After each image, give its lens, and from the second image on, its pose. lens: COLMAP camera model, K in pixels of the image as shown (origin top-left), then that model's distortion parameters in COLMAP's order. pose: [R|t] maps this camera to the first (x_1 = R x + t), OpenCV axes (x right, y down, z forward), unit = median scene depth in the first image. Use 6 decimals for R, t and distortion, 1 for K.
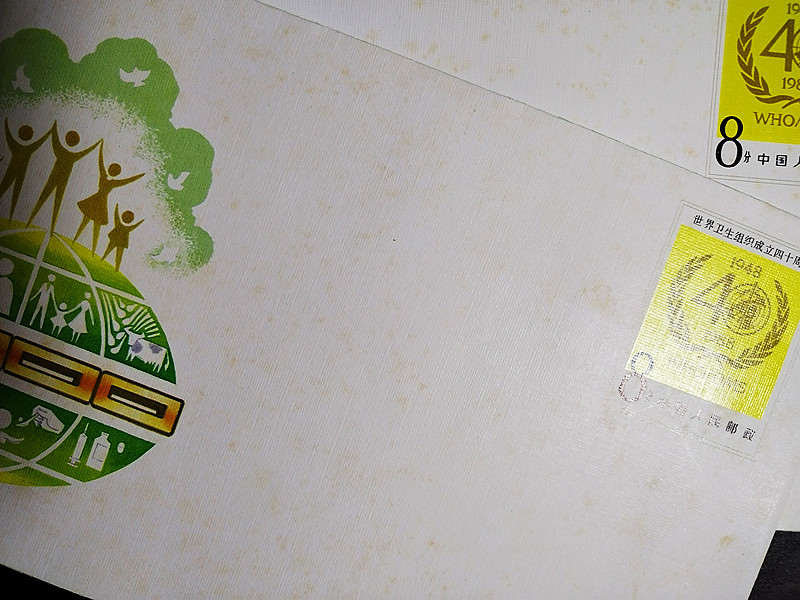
lens RADIAL K [[606.6, 0, 402.0], [0, 606.6, 301.4], [0, 0, 1]] dist [-0.054325, -0.003969]
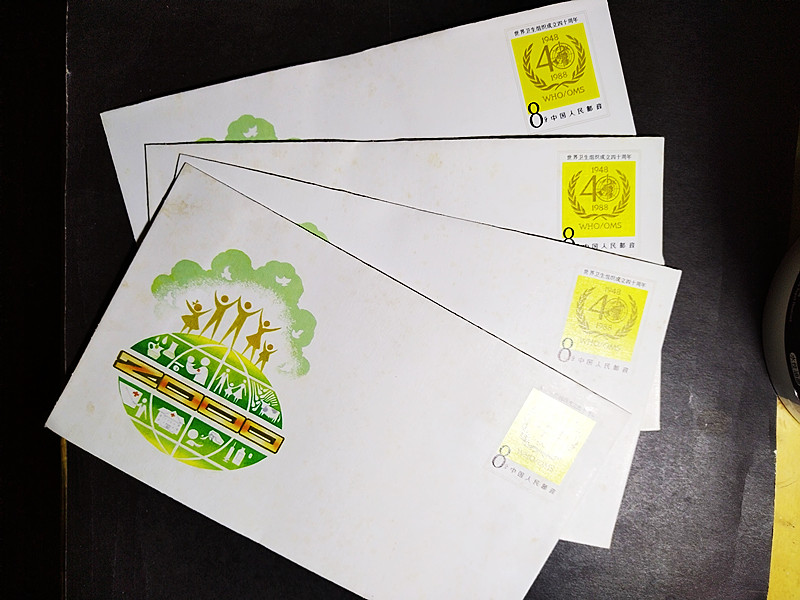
lens RADIAL K [[606.6, 0, 399.7], [0, 606.6, 298.5], [0, 0, 1]] dist [-0.054325, -0.003969]
pose [[0.988858, 0.146036, 0.028859, -0.100731], [-0.146681, 0.988947, 0.021645, -0.415604], [-0.025379, -0.025636, 0.999349, -1.083549]]
